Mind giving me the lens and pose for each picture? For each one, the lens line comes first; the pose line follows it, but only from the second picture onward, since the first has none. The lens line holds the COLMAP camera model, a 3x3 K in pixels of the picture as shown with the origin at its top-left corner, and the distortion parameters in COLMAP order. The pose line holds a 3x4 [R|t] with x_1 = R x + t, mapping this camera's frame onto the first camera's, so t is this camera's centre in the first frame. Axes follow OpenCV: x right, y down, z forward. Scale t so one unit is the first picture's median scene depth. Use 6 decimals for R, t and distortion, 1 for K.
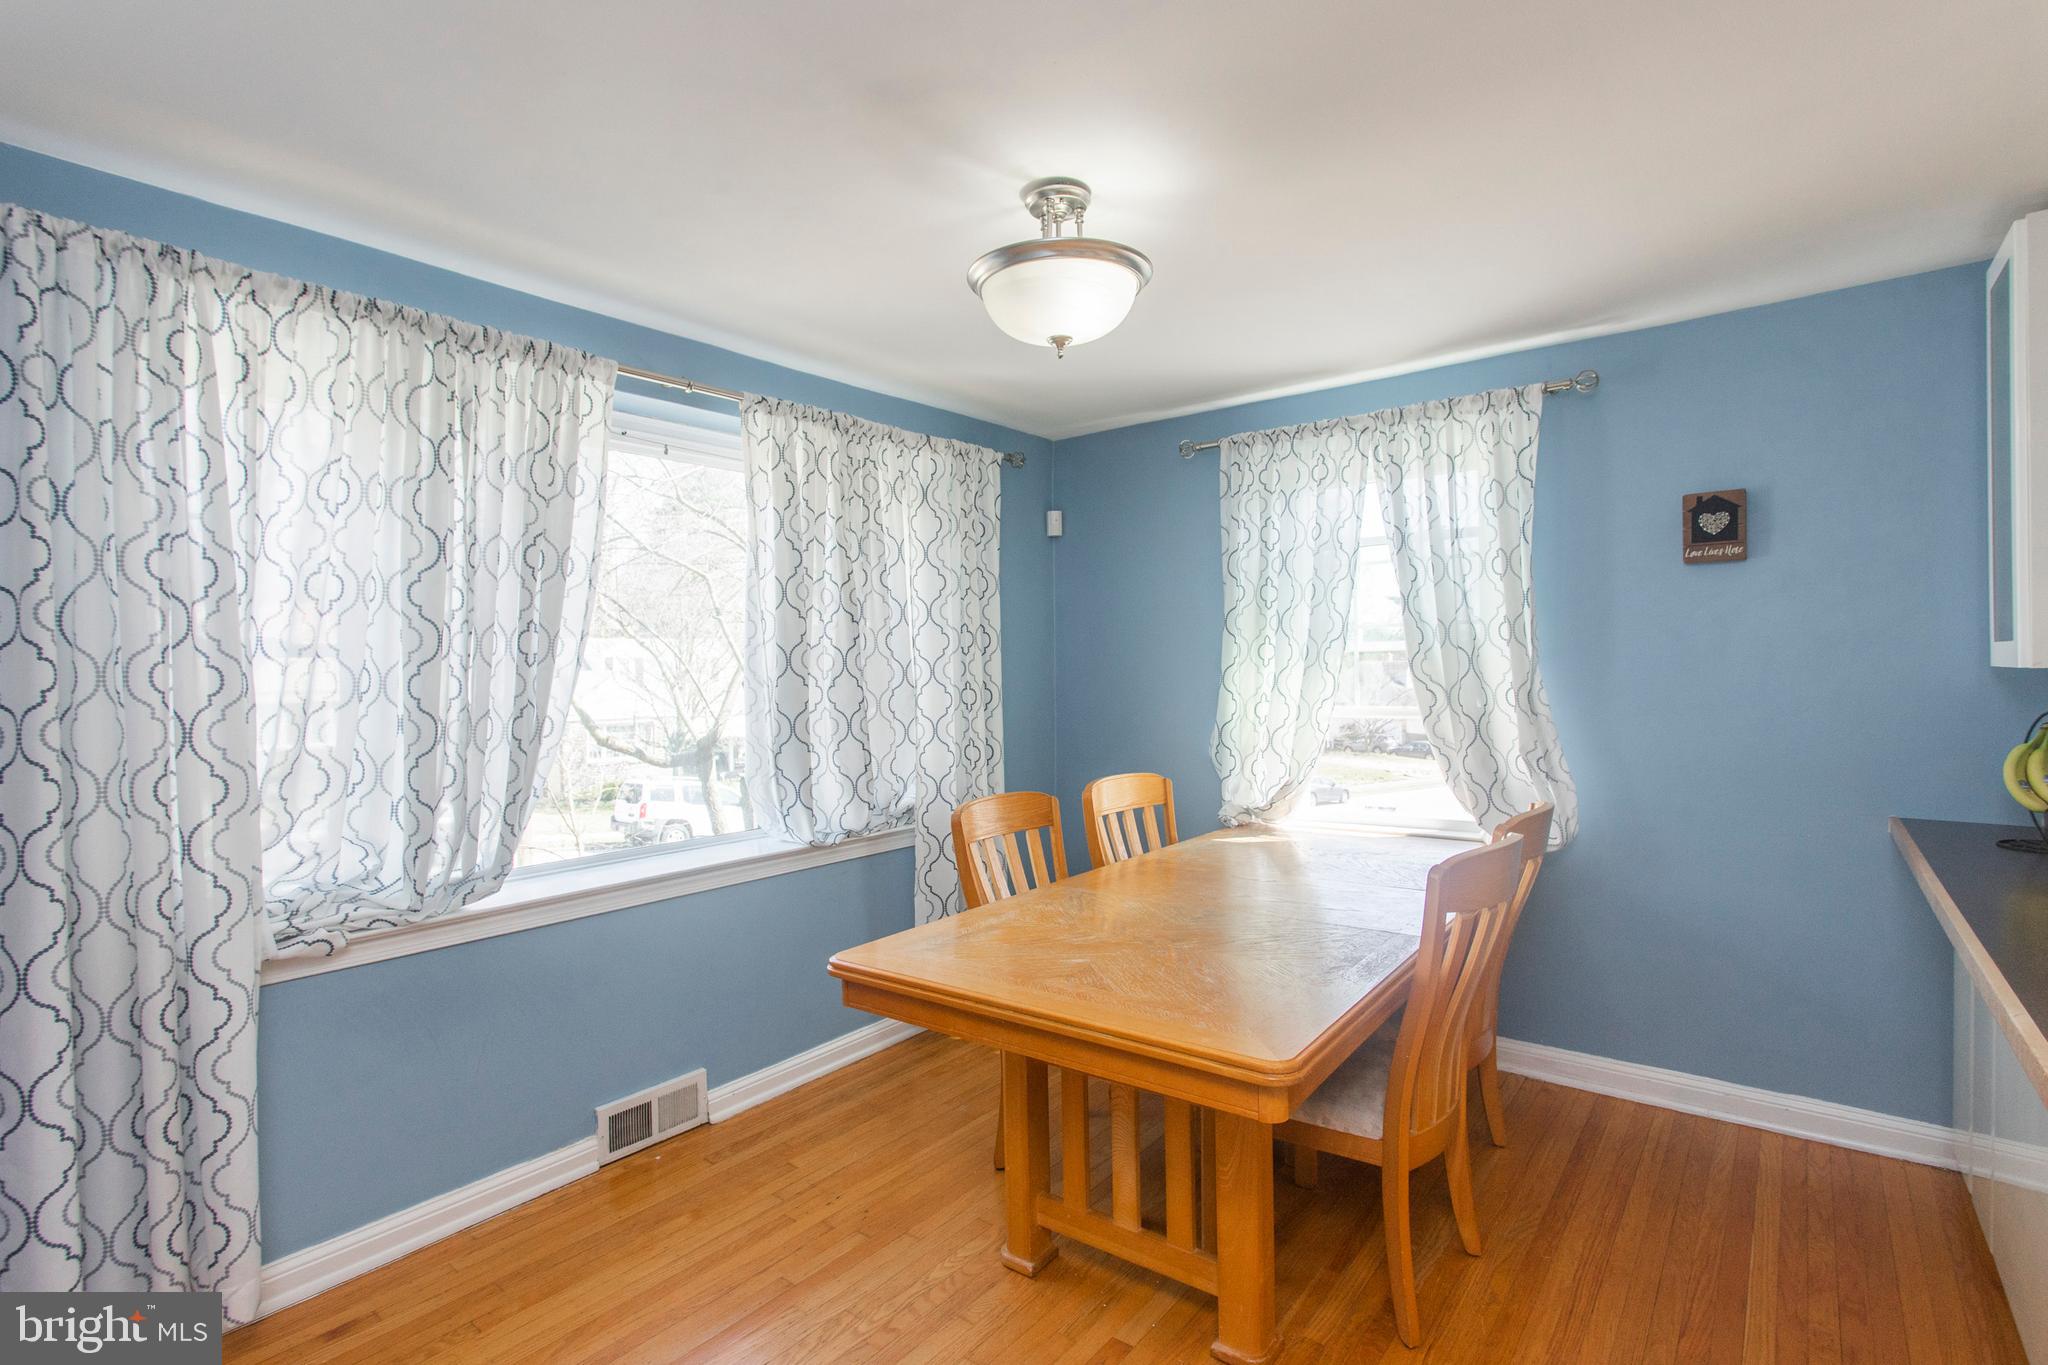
lens RADIAL K [[988.5, 0, 1023.4], [0, 988.5, 682.1], [0, 0, 1]] dist [-0.003170, 0.000041]
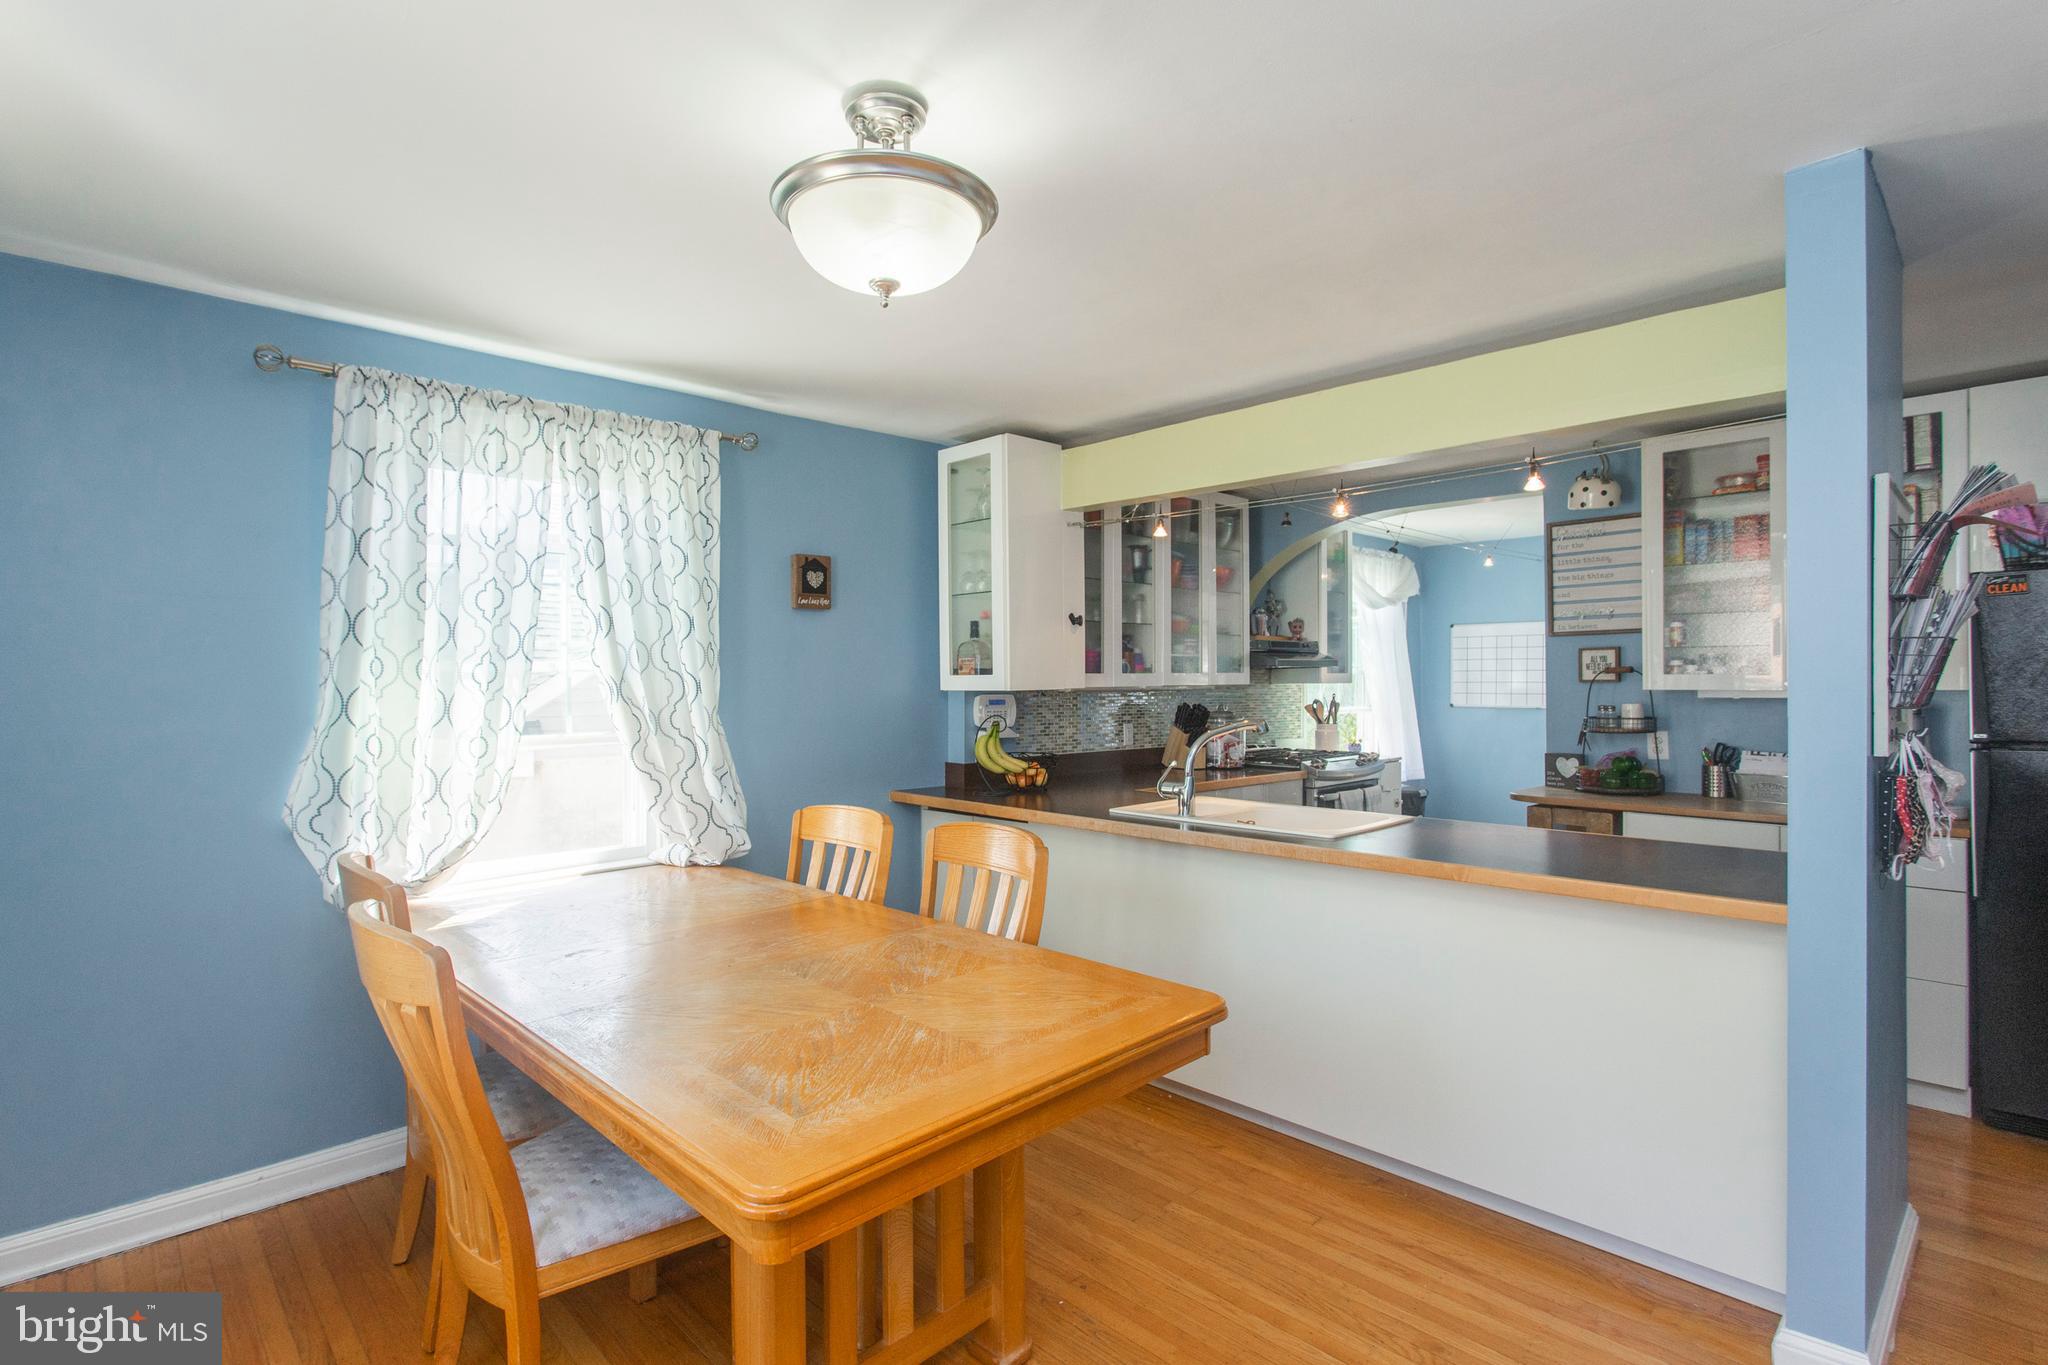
lens RADIAL K [[993.5, 0, 989.8], [0, 993.5, 680.6], [0, 0, 1]] dist [0.001380, 0.000318]
pose [[0.148405, 0.013250, 0.988838, -0.462156], [0.019447, 0.999678, -0.016314, -0.002067], [-0.988735, 0.021651, 0.148100, 0.485439]]
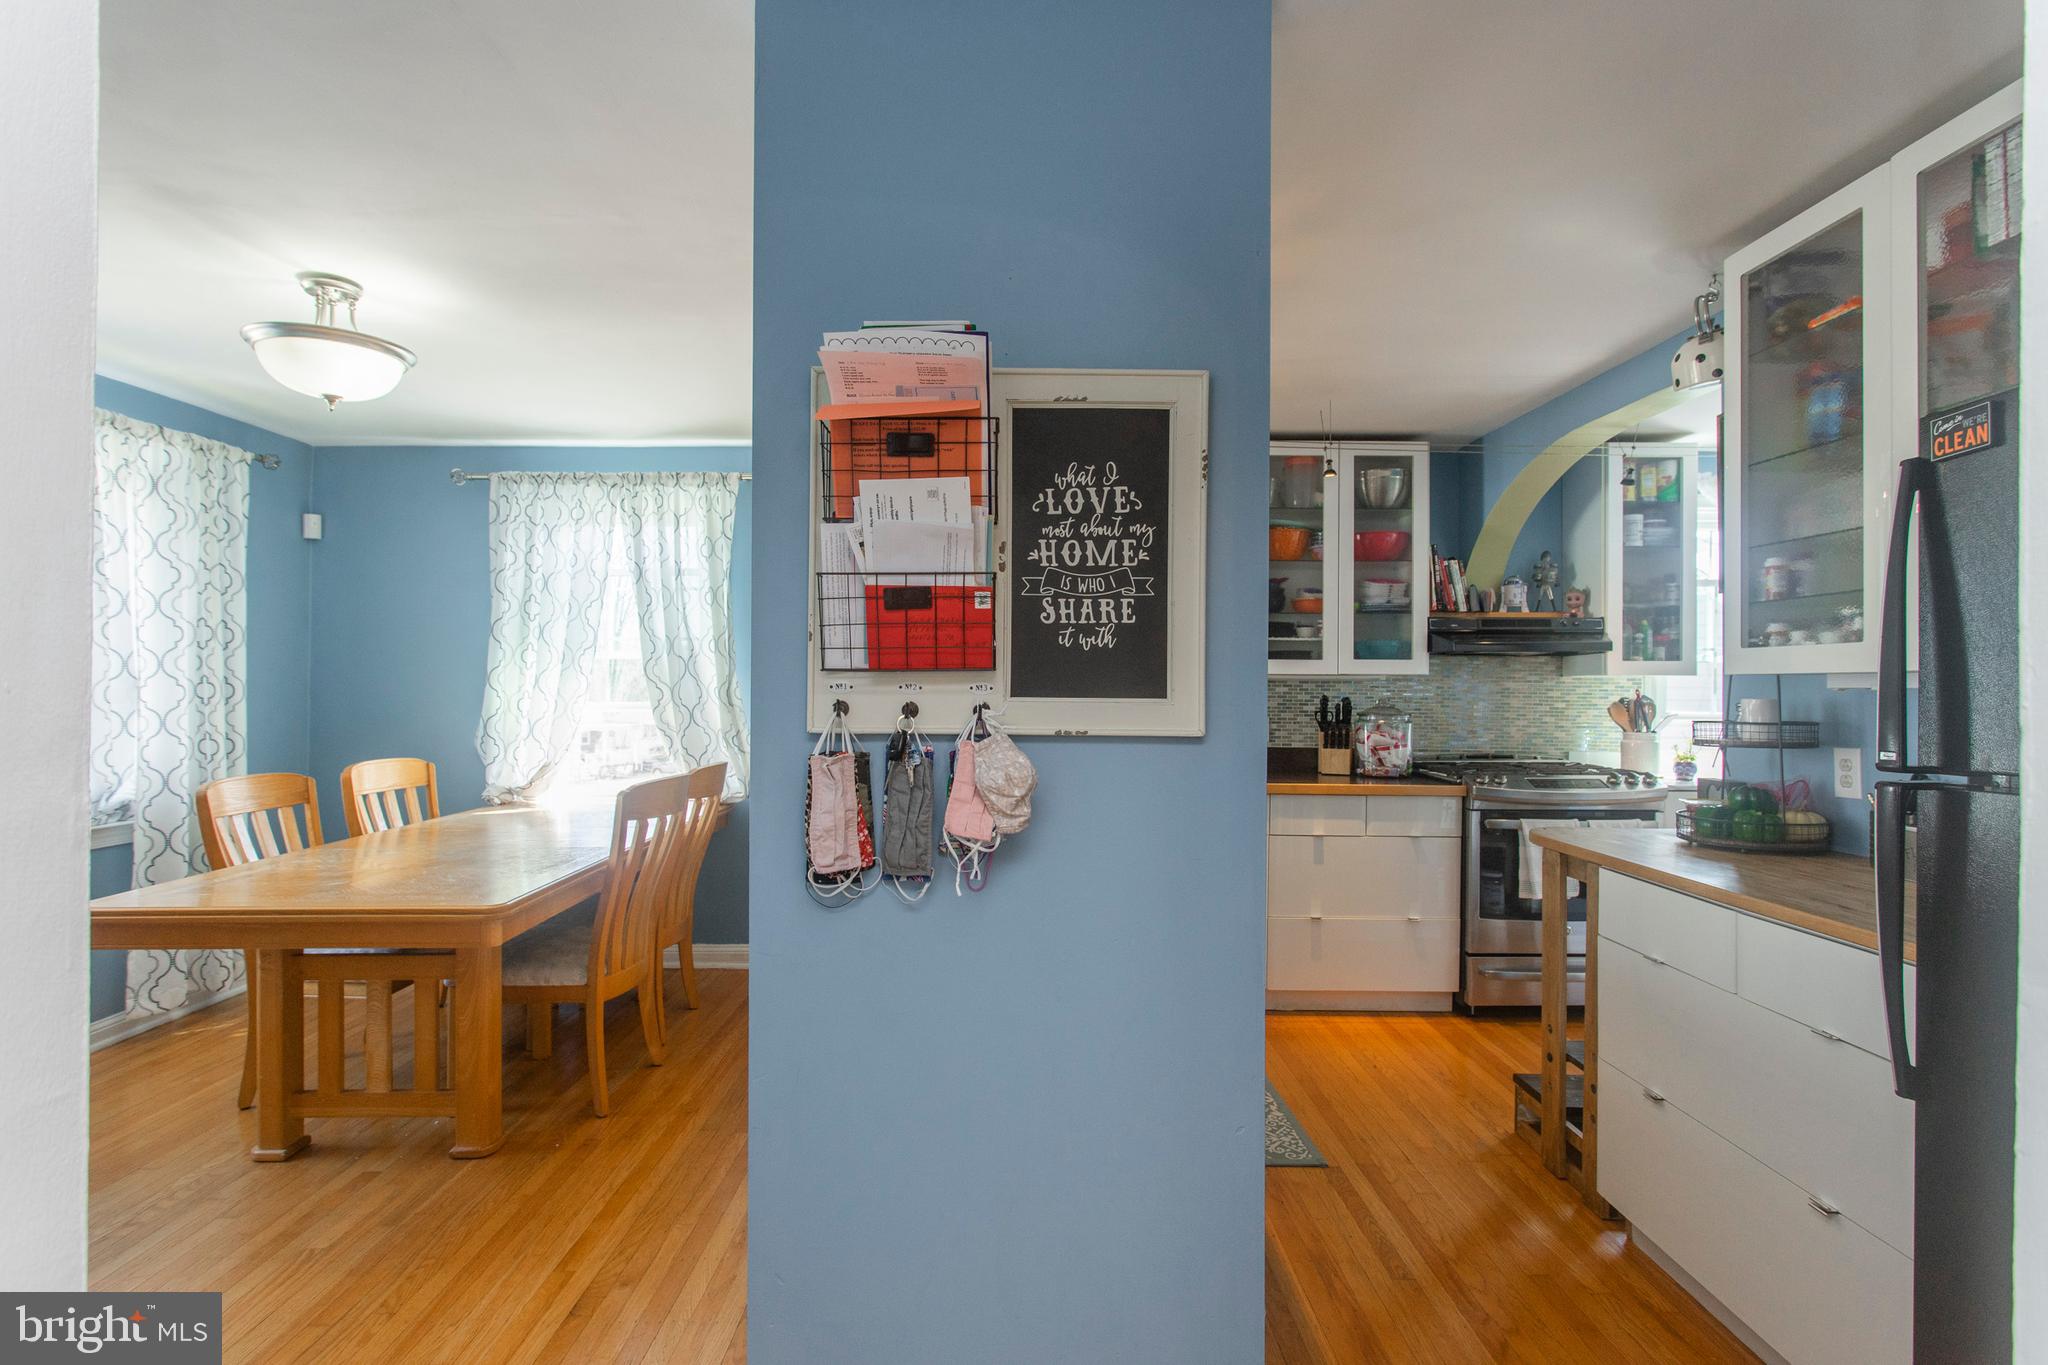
lens RADIAL K [[988.5, 0, 1023.4], [0, 988.5, 682.1], [0, 0, 1]] dist [-0.003170, 0.000041]
pose [[0.784858, 0.020184, 0.619347, -0.025982], [-0.004969, 0.999642, -0.026282, 0.030631], [-0.619656, 0.017550, 0.784677, -0.327128]]
